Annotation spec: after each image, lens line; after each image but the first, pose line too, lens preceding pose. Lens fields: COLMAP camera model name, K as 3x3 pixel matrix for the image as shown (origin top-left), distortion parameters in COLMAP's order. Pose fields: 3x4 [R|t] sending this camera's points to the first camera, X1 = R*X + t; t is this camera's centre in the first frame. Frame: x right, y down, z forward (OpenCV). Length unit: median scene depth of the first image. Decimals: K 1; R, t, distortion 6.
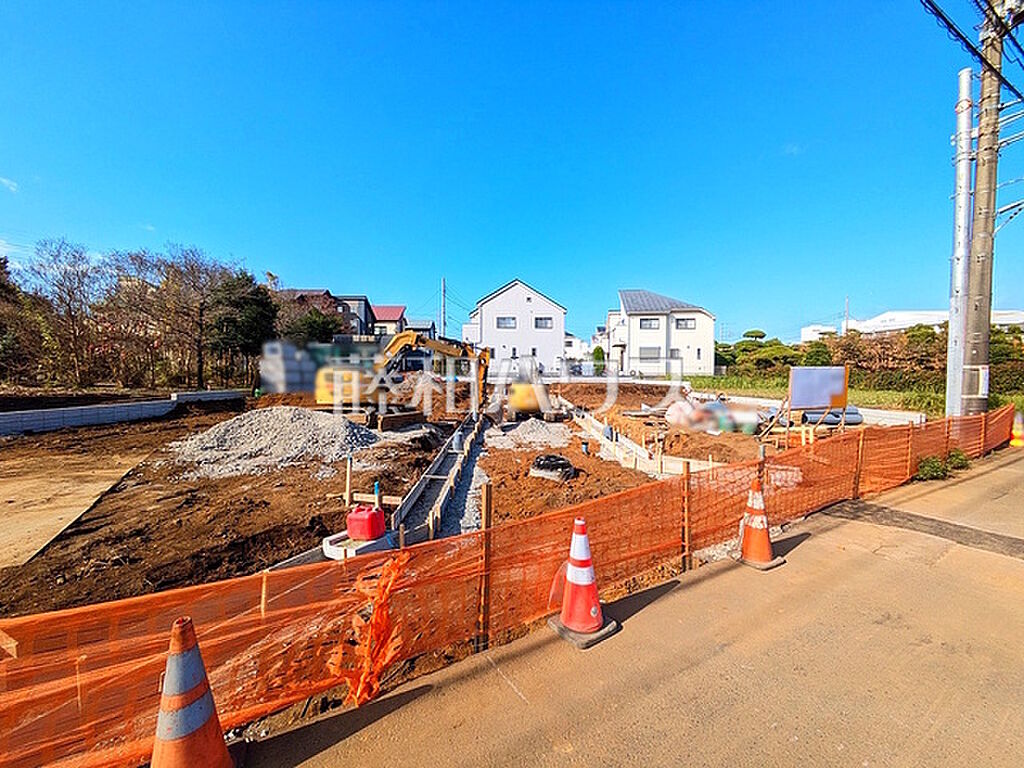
lens RADIAL K [[402.3, 0, 514.2], [0, 402.3, 385.9], [0, 0, 1]] dist [0.000010, 0.001148]
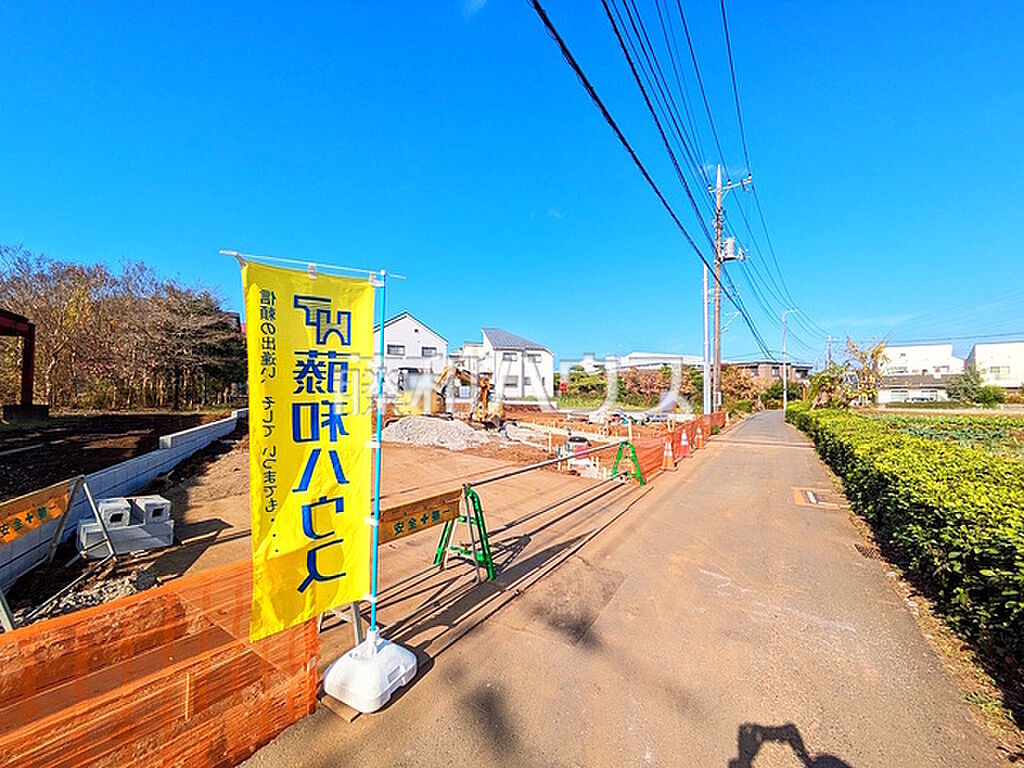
lens RADIAL K [[403.4, 0, 514.1], [0, 403.4, 388.5], [0, 0, 1]] dist [-0.003845, -0.000065]
pose [[0.889075, 0.011442, 0.457618, -0.238767], [0.012133, 0.998747, -0.048546, 0.007132], [-0.457601, 0.048713, 0.887823, -0.135166]]
